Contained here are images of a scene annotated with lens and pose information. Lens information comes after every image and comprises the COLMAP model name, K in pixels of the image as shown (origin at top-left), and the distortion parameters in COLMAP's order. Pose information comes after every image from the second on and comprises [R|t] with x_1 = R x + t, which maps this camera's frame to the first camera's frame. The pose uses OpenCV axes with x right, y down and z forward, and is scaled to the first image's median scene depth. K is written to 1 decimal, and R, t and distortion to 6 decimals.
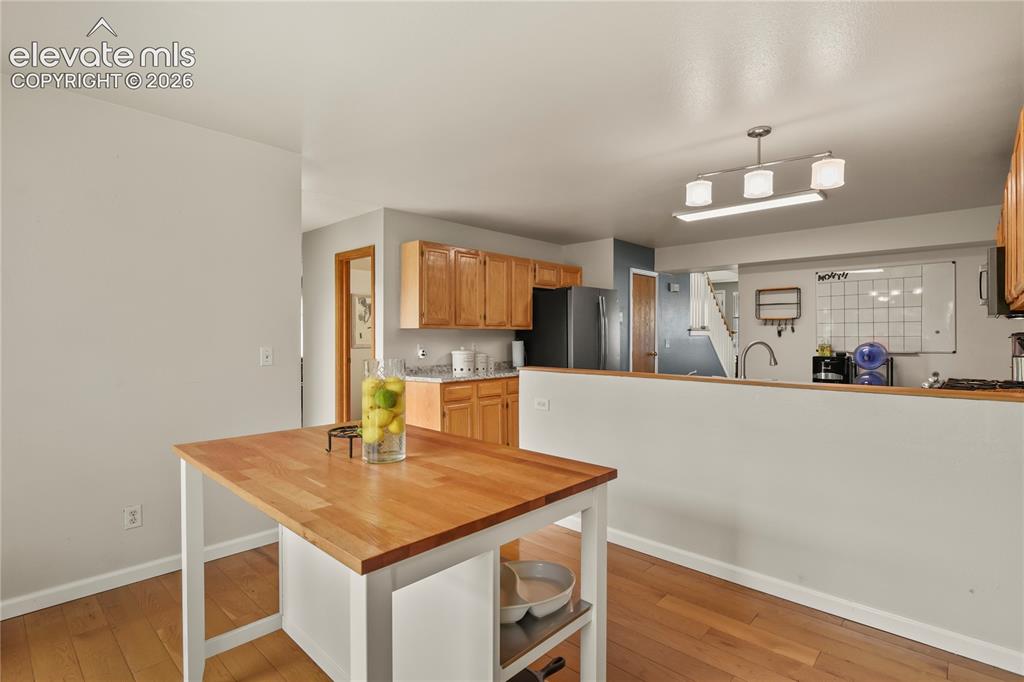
lens RADIAL K [[492.7, 0, 515.7], [0, 492.7, 340.8], [0, 0, 1]] dist [-0.008487, -0.003326]
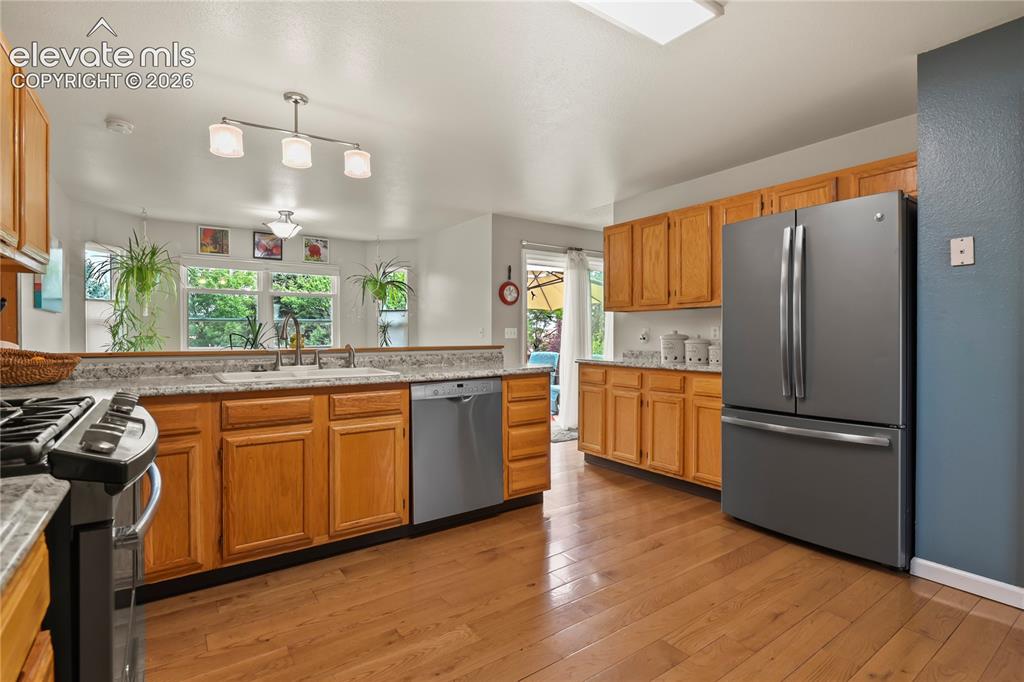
lens RADIAL K [[492.7, 0, 516.9], [0, 492.7, 337.0], [0, 0, 1]] dist [-0.008487, -0.003326]
pose [[-0.204322, 0.006662, -0.978881, 0.685871], [-0.008745, 0.999925, 0.008631, 0.016020], [0.978865, 0.010323, -0.204248, 0.818140]]
